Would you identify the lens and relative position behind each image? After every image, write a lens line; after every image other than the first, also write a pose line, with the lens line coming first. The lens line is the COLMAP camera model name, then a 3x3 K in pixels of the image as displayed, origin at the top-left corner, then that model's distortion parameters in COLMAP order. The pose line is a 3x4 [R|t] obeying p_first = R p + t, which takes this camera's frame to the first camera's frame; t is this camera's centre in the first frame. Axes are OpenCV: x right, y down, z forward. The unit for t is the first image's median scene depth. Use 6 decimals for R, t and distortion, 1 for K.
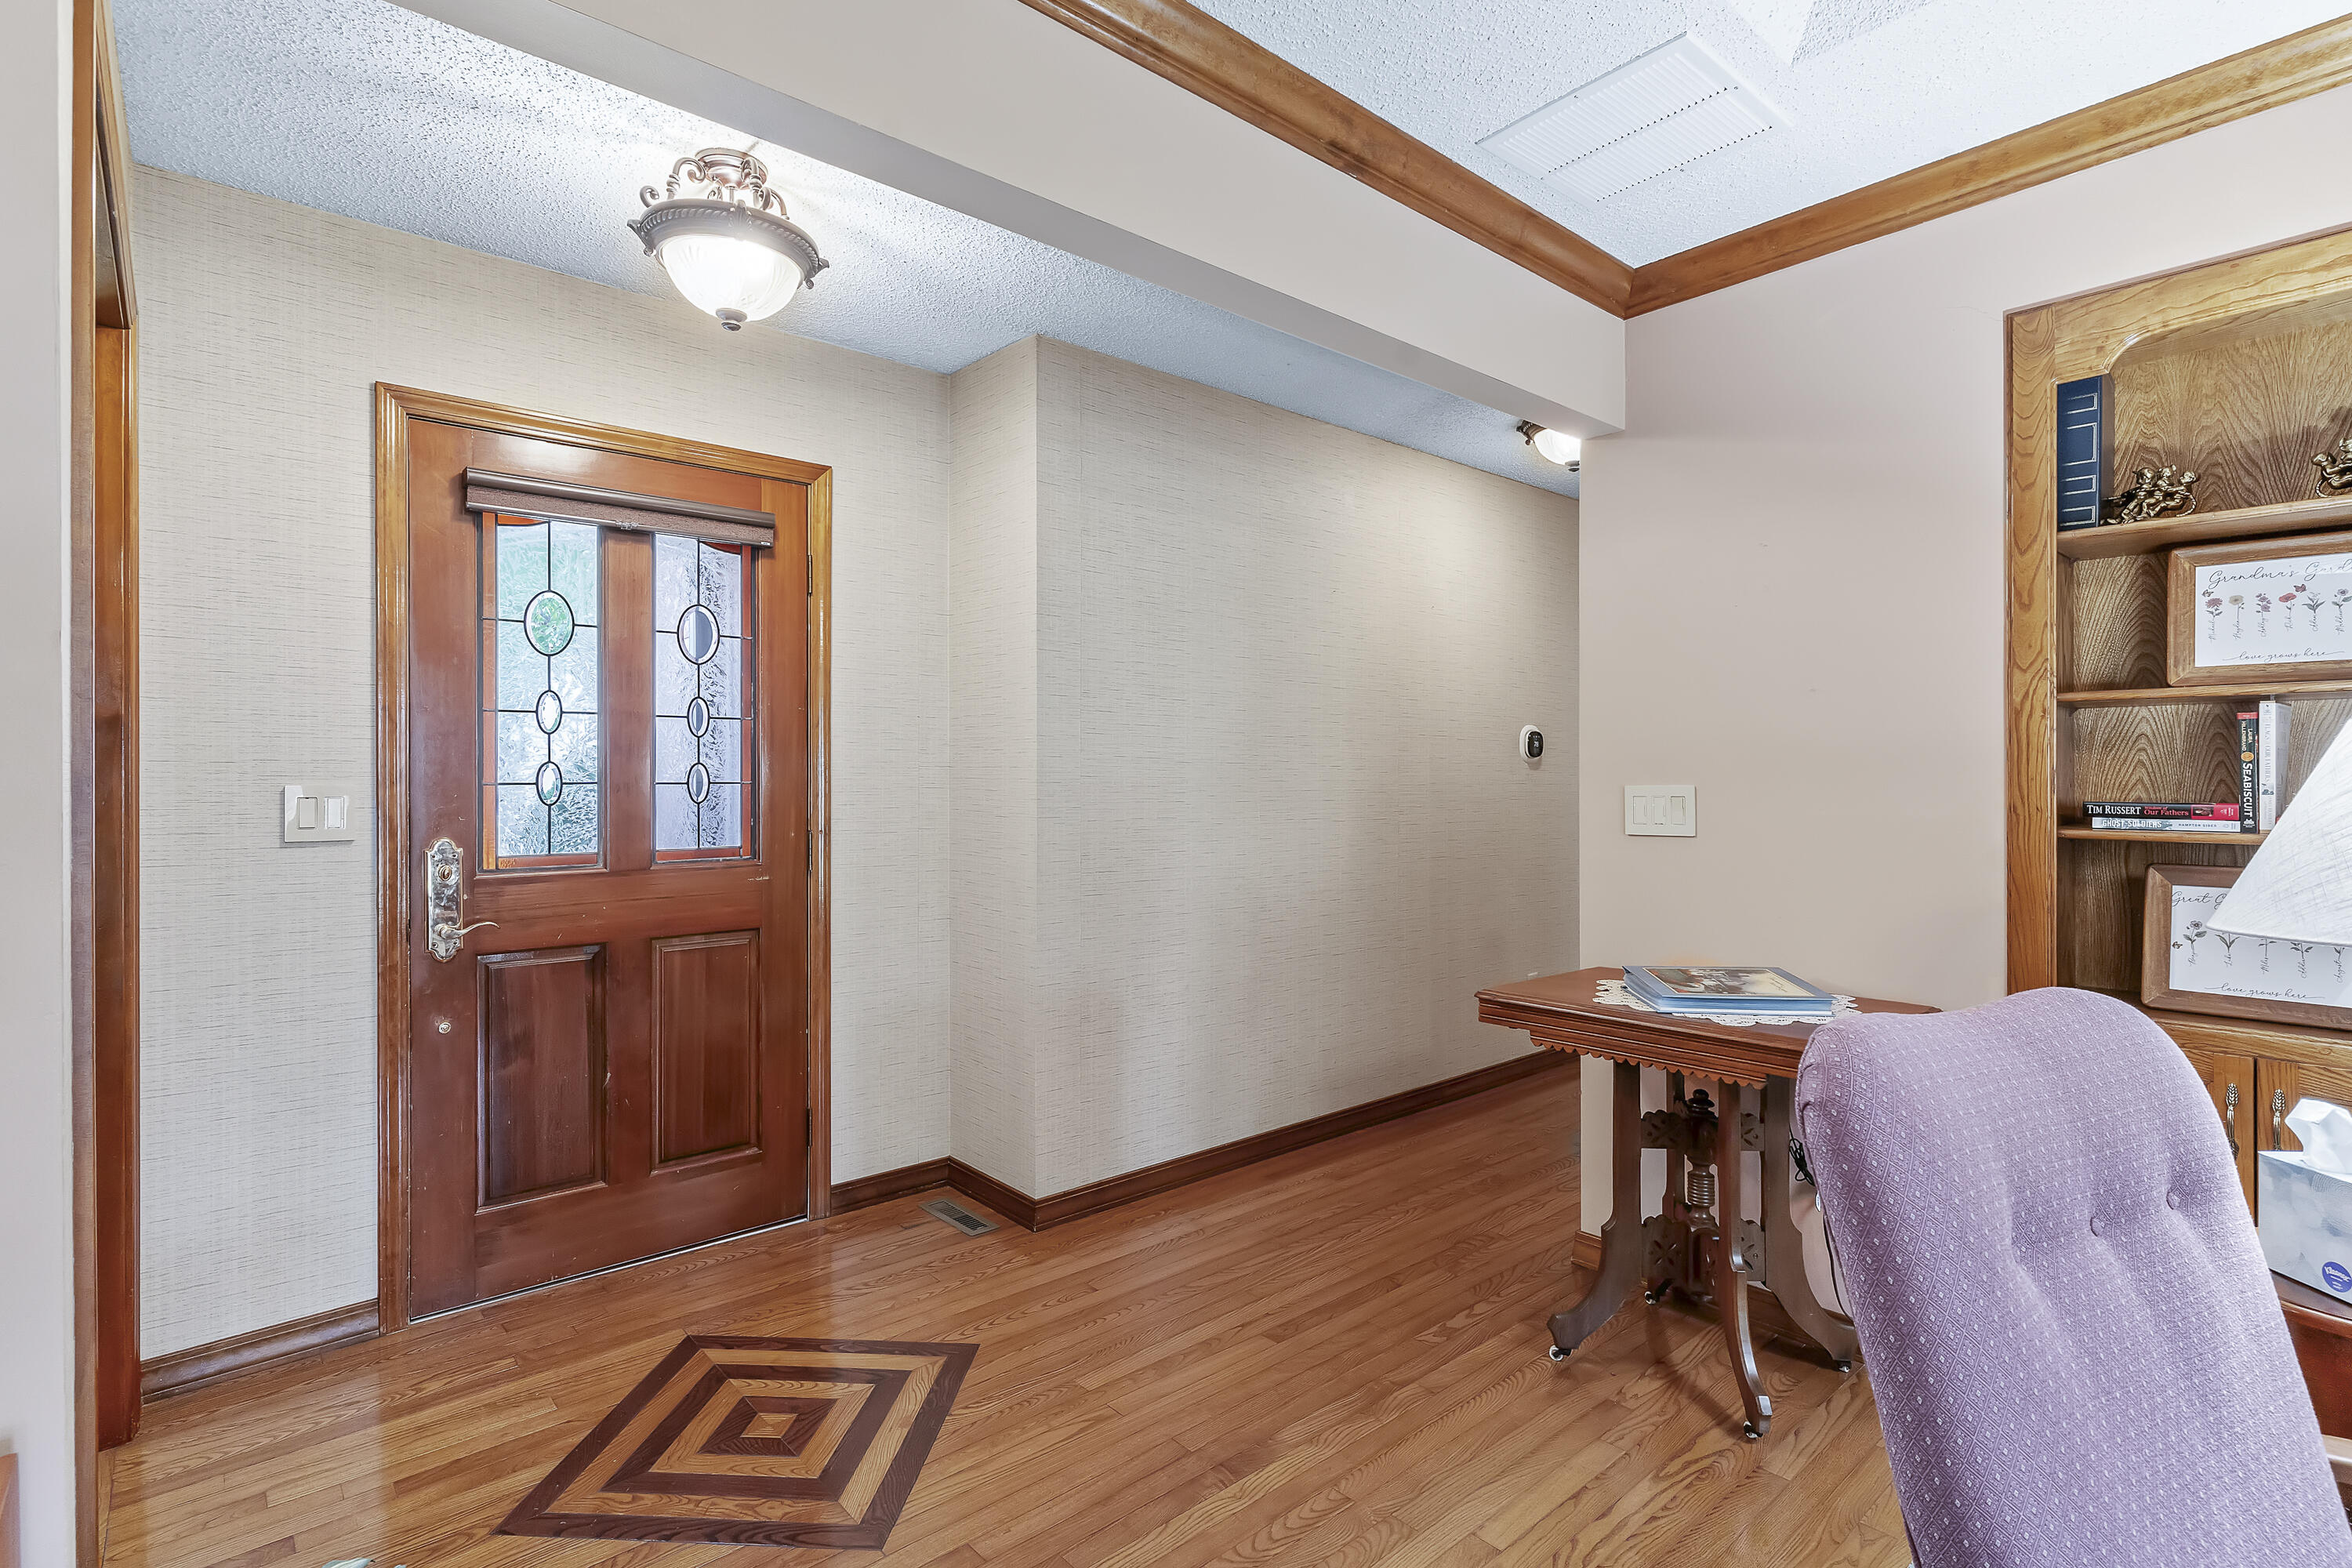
lens RADIAL K [[1130.7, 0, 1175.7], [0, 1130.7, 778.2], [0, 0, 1]] dist [-0.000627, -0.000809]
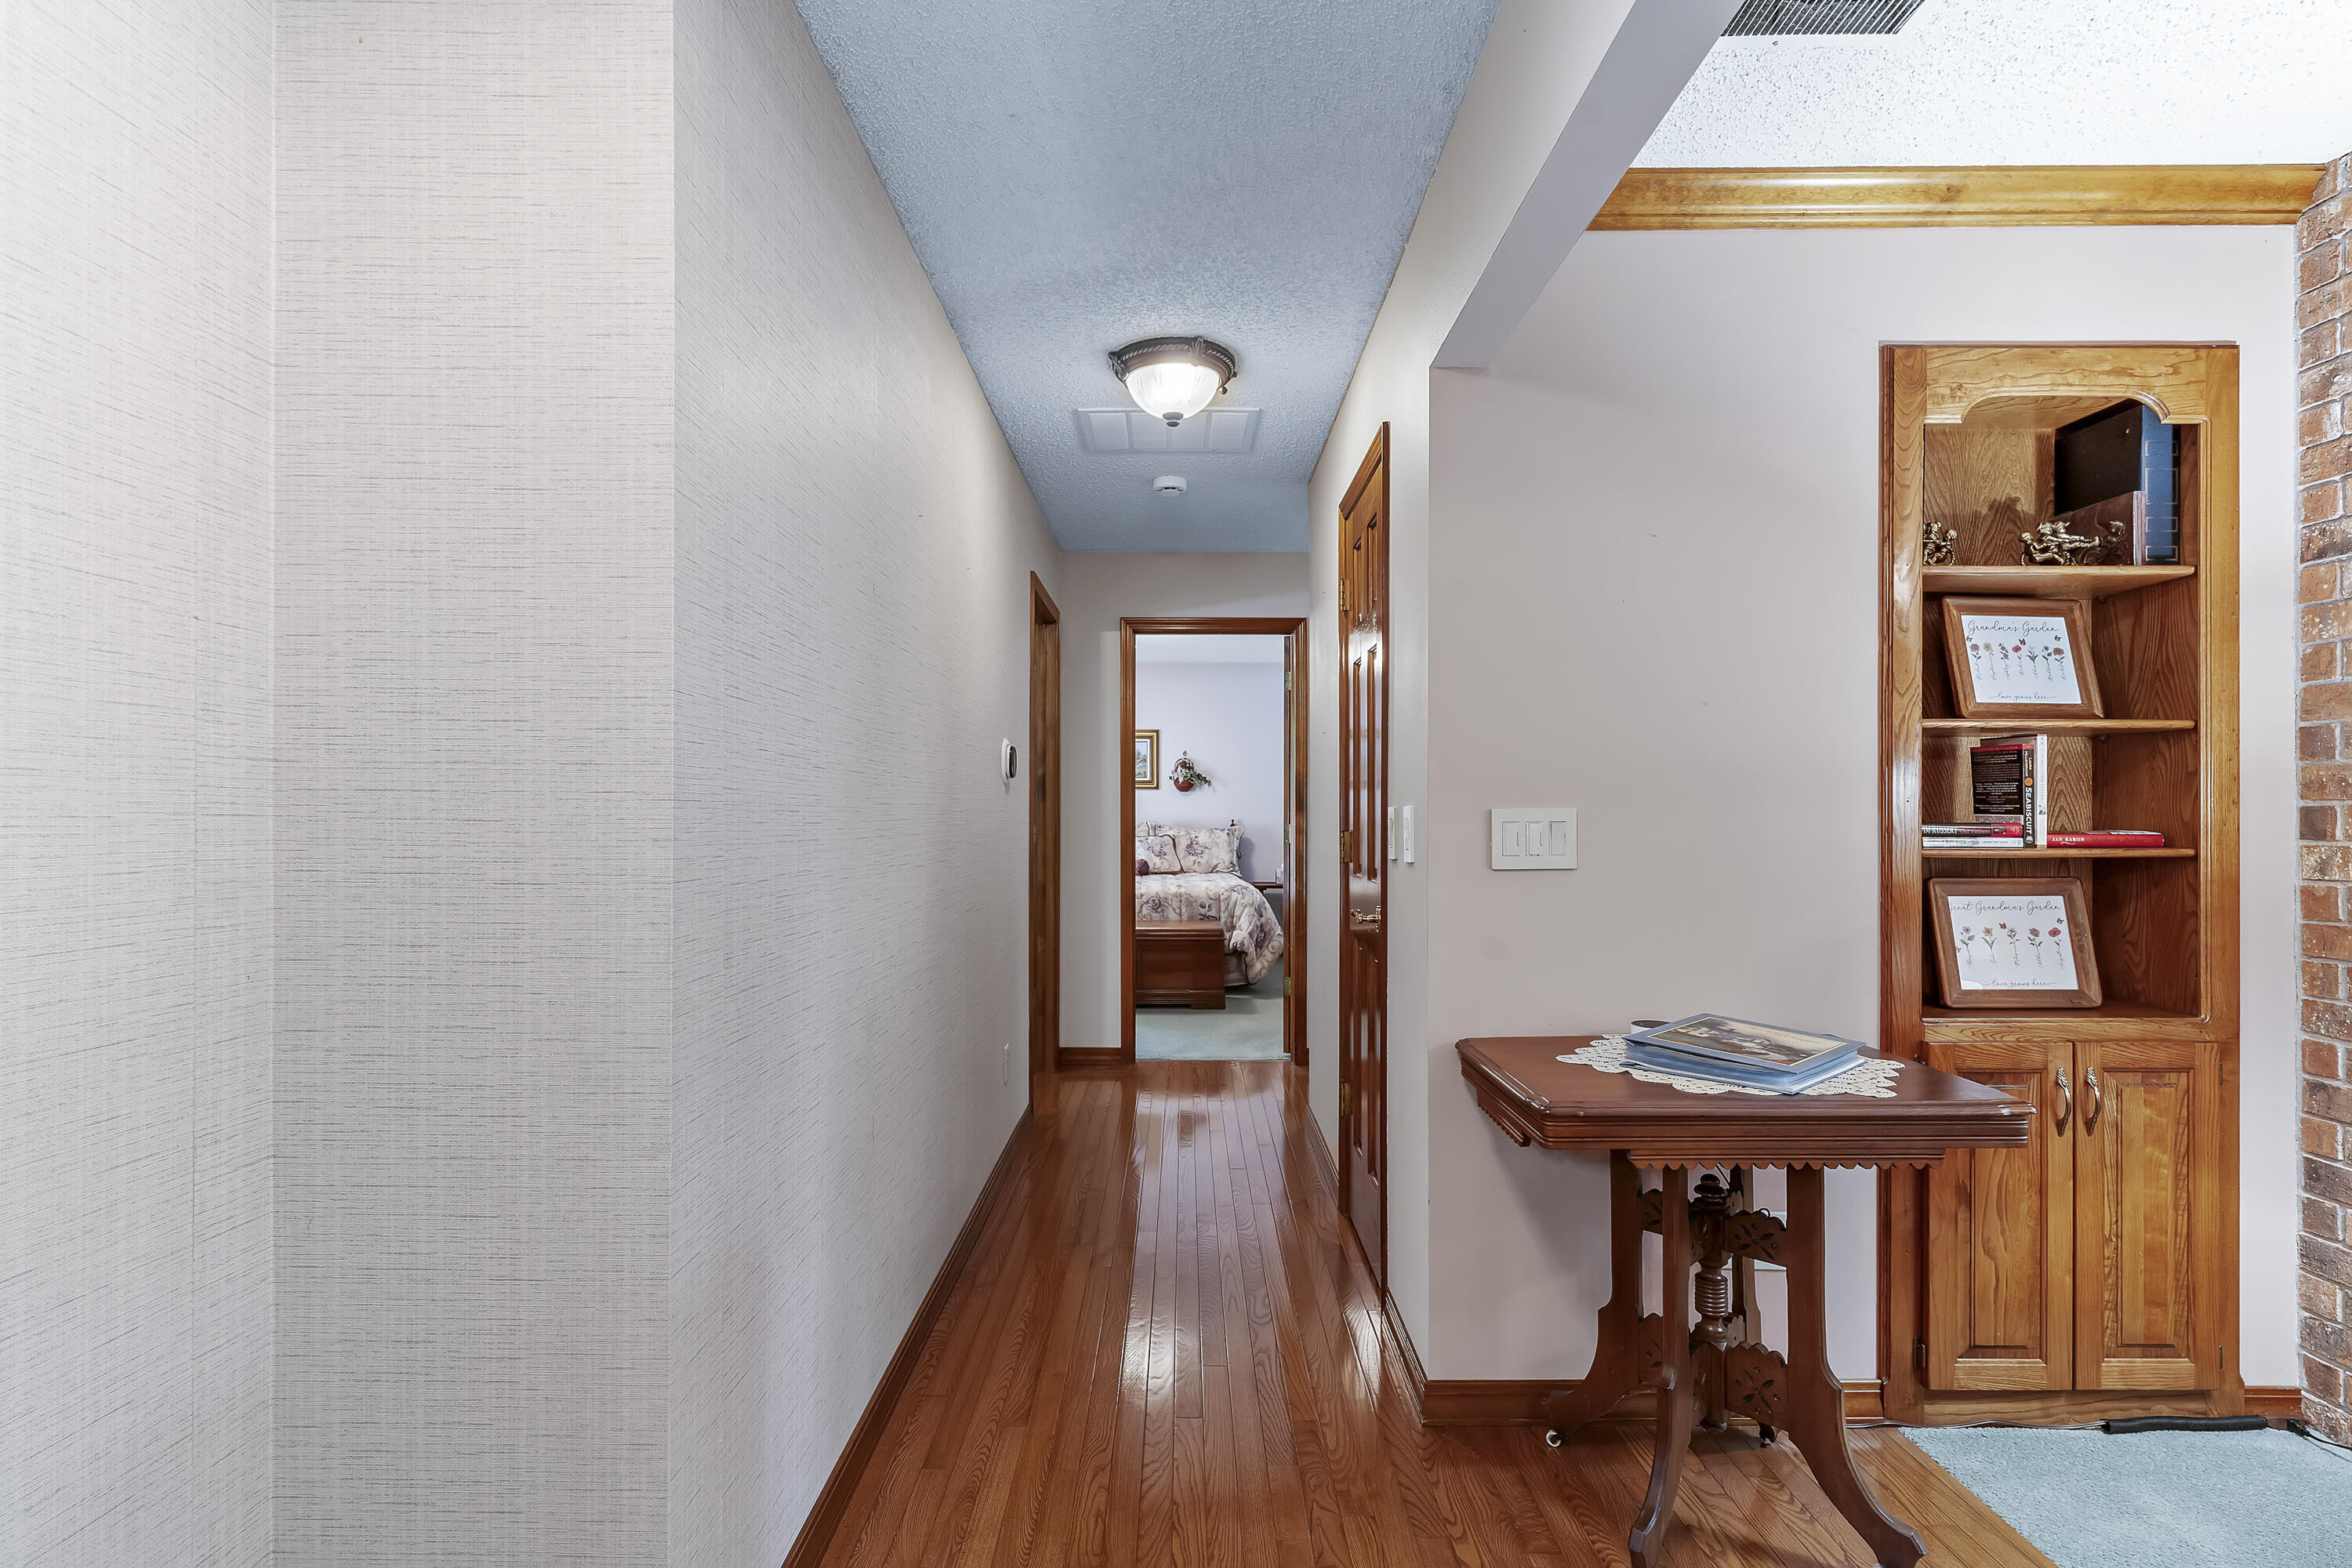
lens RADIAL K [[1147.3, 0, 1170.1], [0, 1147.3, 808.5], [0, 0, 1]] dist [0.000594, -0.000238]
pose [[0.665205, 0.004951, 0.746645, -0.486144], [-0.000540, 0.999981, -0.006149, 0.015085], [-0.746661, 0.003687, 0.665195, 0.828622]]
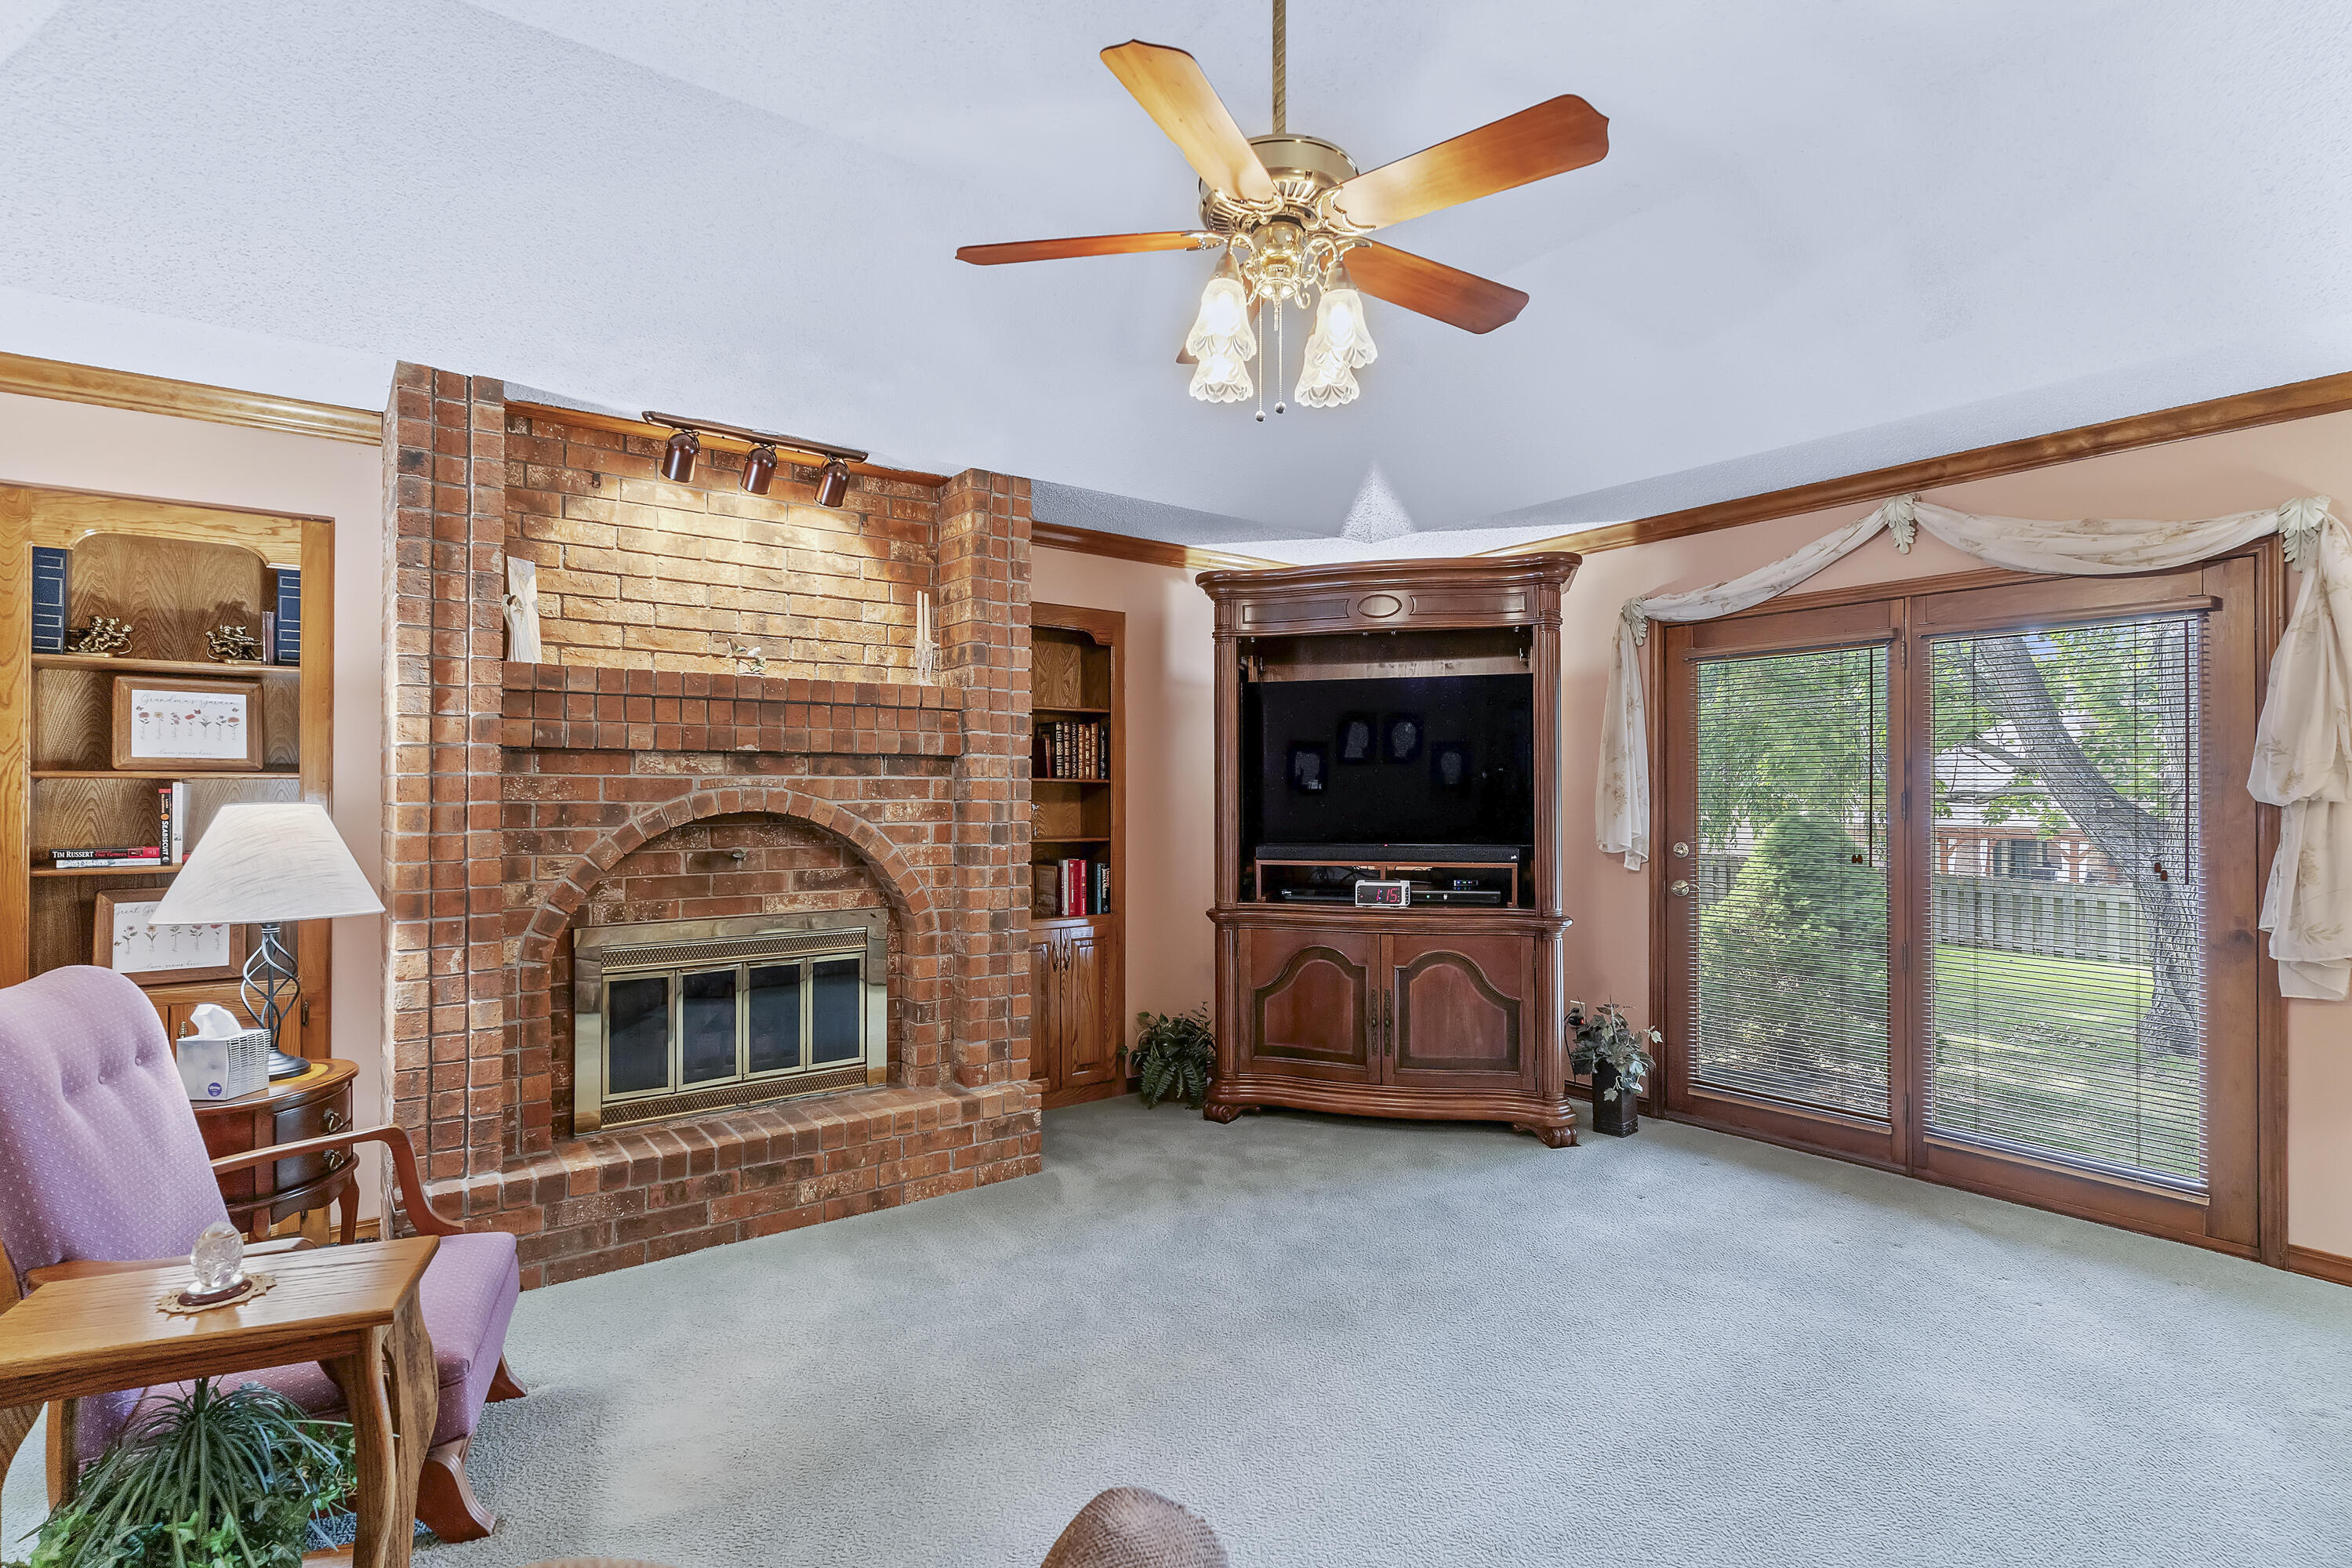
lens RADIAL K [[1130.7, 0, 1175.7], [0, 1130.7, 778.2], [0, 0, 1]] dist [-0.000627, -0.000809]
pose [[0.068696, 0.013324, 0.997549, -0.498722], [0.004889, 0.999894, -0.013692, -0.042123], [-0.997626, 0.005818, 0.068624, -0.487432]]
